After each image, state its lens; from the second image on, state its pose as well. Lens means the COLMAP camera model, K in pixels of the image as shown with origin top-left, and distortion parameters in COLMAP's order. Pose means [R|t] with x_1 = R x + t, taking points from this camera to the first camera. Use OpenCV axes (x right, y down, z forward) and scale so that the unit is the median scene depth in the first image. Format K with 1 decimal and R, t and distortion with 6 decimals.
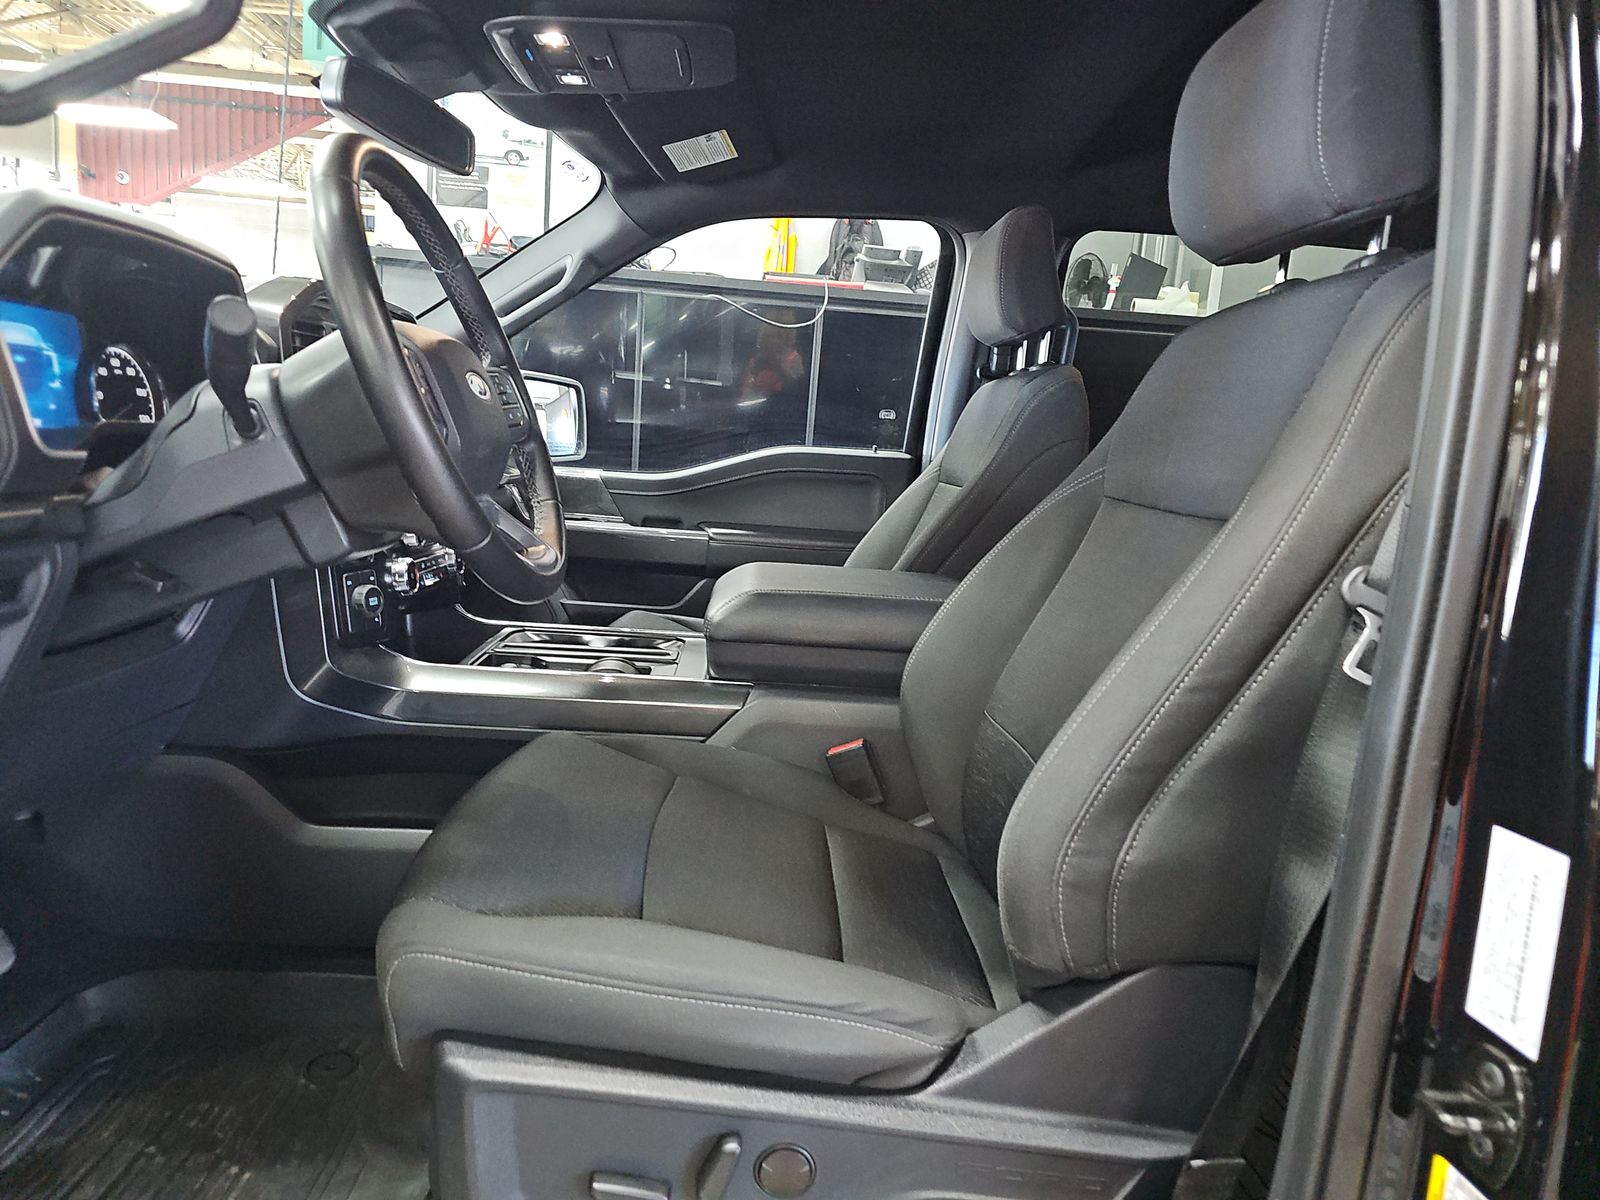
lens RADIAL K [[1027.9, 0, 800.0], [0, 1027.9, 600.0], [0, 0, 1]] dist [0.036251, -0.000514]
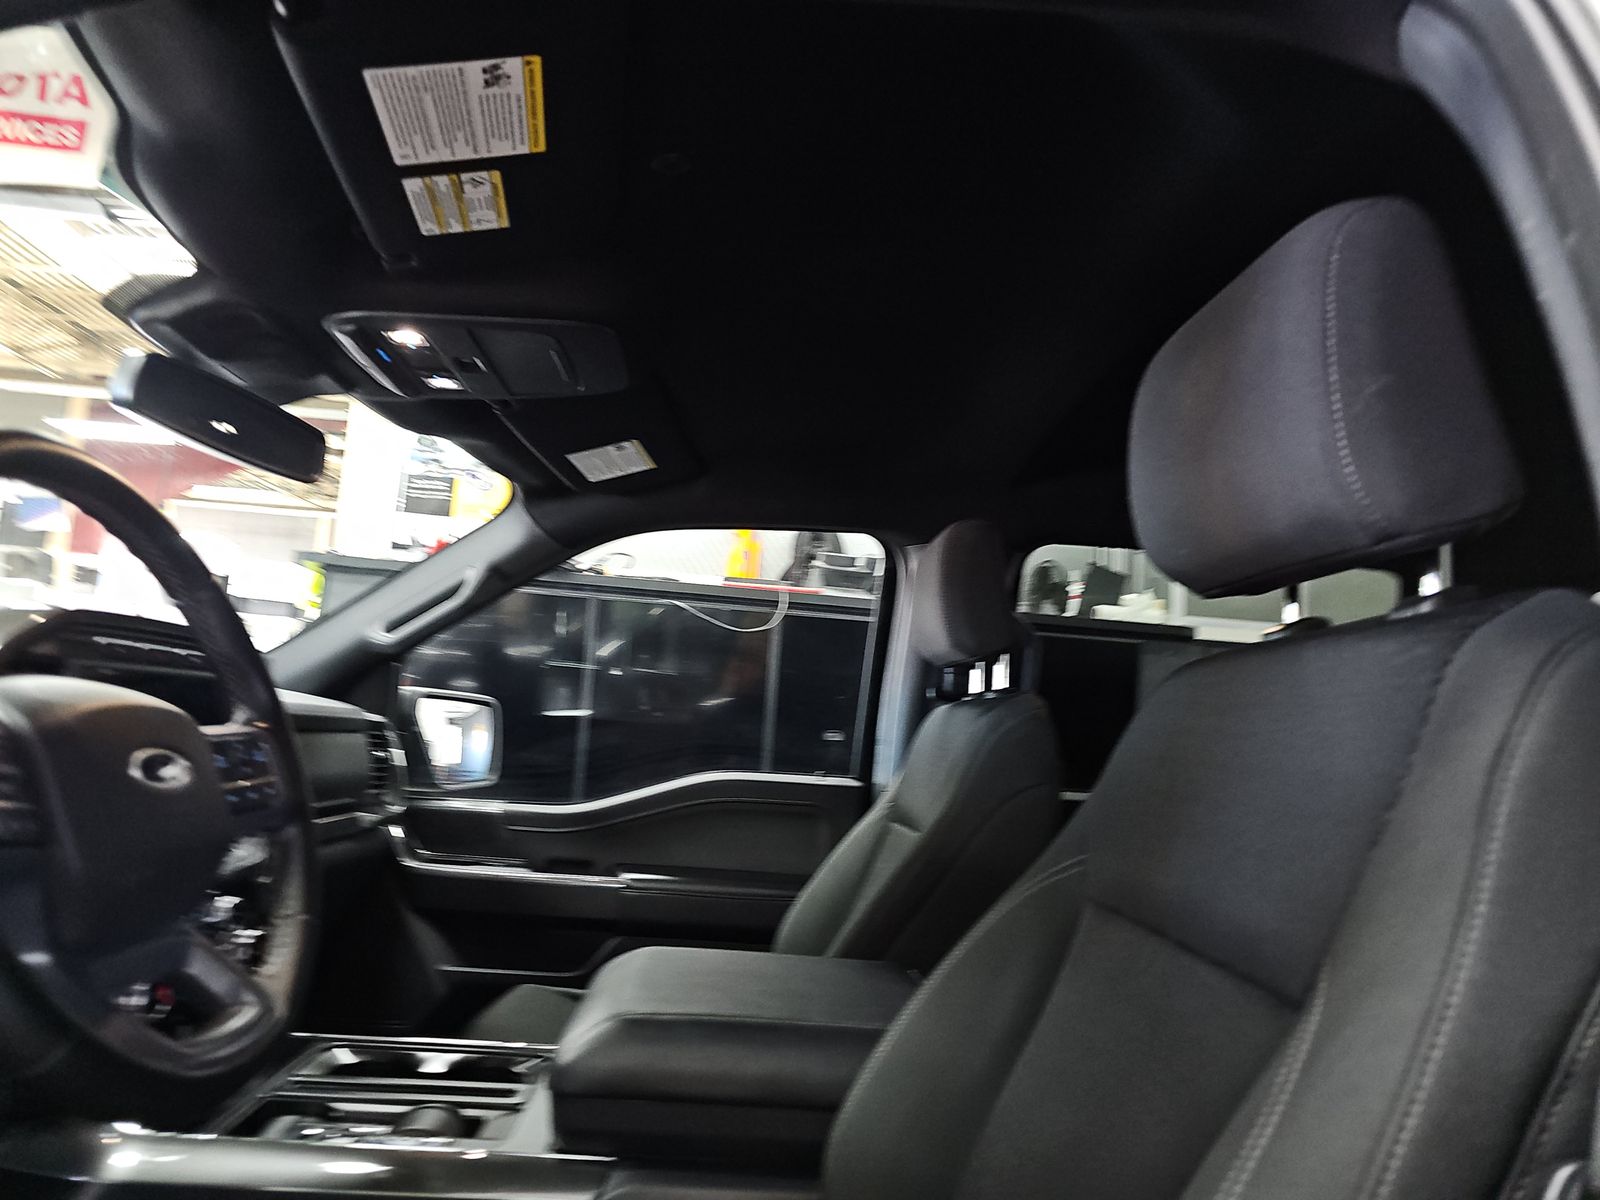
lens RADIAL K [[1087.4, 0, 810.7], [0, 1087.4, 594.8], [0, 0, 1]] dist [0.182938, -0.203990]
pose [[0.998936, 0.000622, 0.046120, 0.034840], [0.012666, 0.957773, -0.287246, -0.044023], [-0.044351, 0.287525, 0.956746, 0.108452]]
